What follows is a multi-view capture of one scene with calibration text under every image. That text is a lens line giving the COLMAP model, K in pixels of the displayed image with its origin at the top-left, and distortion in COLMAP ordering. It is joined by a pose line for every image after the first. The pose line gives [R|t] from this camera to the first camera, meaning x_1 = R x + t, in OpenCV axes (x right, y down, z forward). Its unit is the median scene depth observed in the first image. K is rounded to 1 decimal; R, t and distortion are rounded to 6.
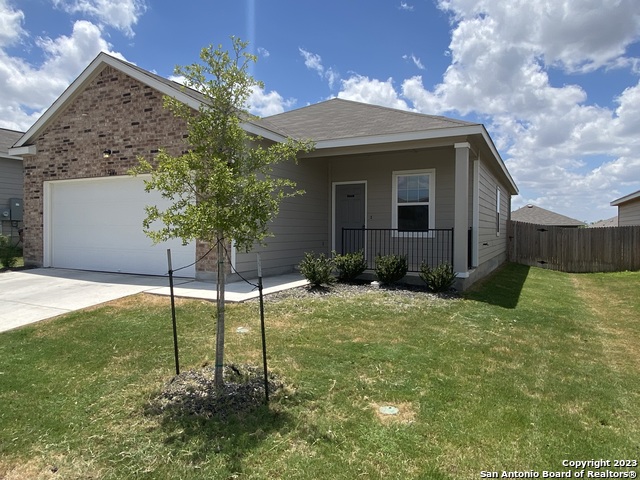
lens RADIAL K [[435.7, 0, 326.6], [0, 435.7, 241.7], [0, 0, 1]] dist [0.011027, -0.007478]
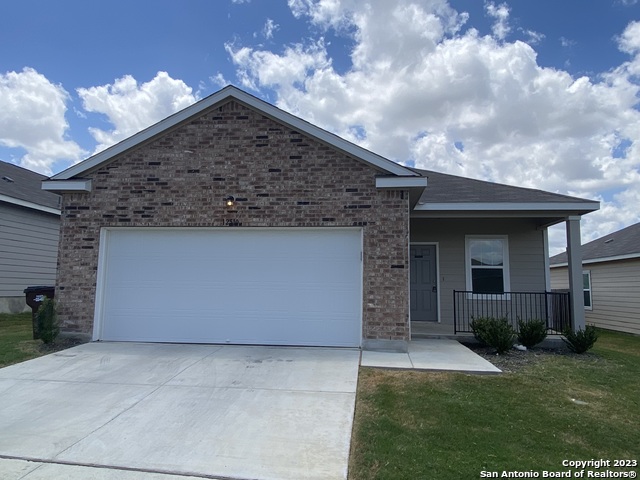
lens RADIAL K [[454.3, 0, 317.4], [0, 454.3, 238.7], [0, 0, 1]] dist [0.075319, -0.011077]
pose [[0.935172, 0.045917, 0.351204, -0.635572], [-0.000294, 0.991662, -0.128867, -0.013883], [-0.354193, 0.120410, 0.927388, 0.124762]]
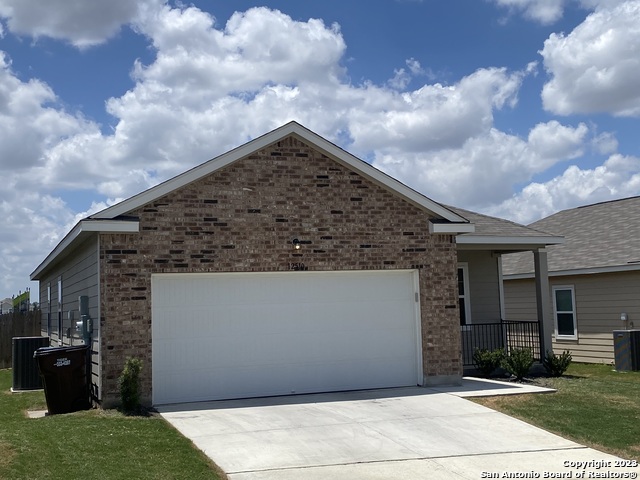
lens RADIAL K [[799.4, 0, 318.4], [0, 799.4, 240.1], [0, 0, 1]] dist [0.169718, 0.000000]
pose [[0.668665, 0.035827, 0.742700, -1.535631], [0.055386, 0.993664, -0.097798, -0.060216], [-0.741498, 0.106530, 0.662444, -0.008842]]
